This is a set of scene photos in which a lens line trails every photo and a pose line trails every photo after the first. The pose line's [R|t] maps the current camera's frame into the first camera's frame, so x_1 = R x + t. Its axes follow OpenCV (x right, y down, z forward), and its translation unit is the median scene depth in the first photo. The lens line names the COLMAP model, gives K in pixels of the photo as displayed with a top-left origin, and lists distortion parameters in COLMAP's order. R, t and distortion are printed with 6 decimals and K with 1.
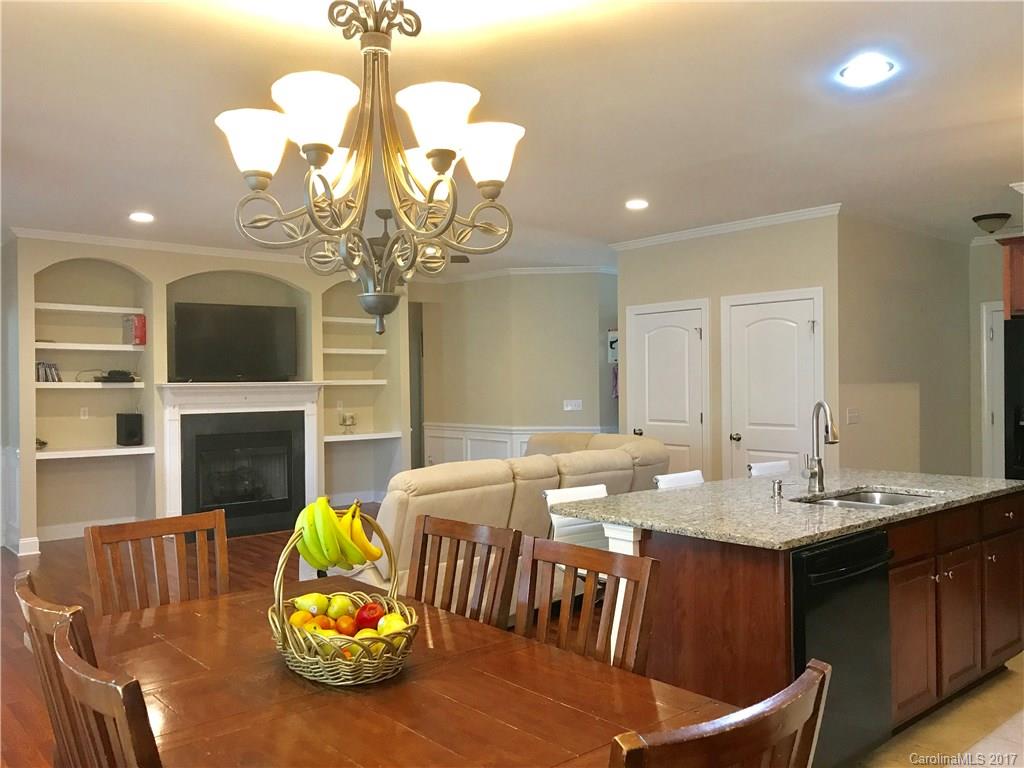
lens RADIAL K [[846.9, 0, 512.0], [0, 846.9, 384.0], [0, 0, 1]] dist [0.086113, 0.000159]
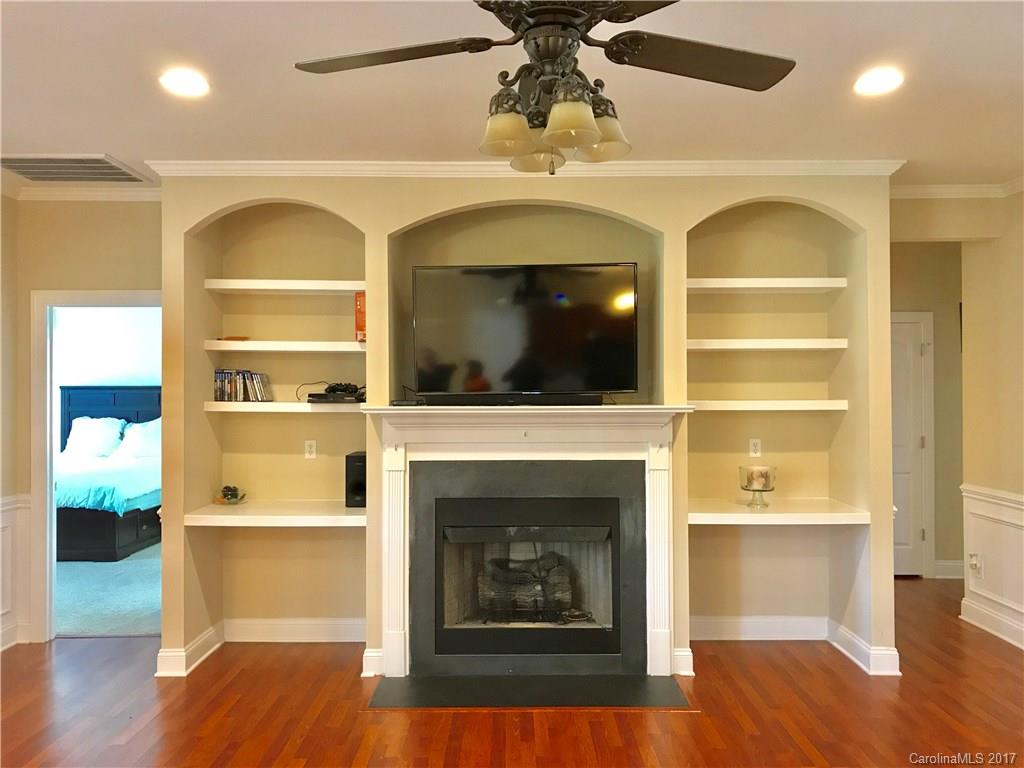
lens RADIAL K [[846.9, 0, 512.0], [0, 846.9, 384.0], [0, 0, 1]] dist [0.086113, 0.000159]
pose [[0.753058, 0.007583, -0.657910, 0.034304], [-0.007099, 0.999969, 0.003399, -0.016868], [0.657916, 0.002111, 0.753089, 0.568457]]
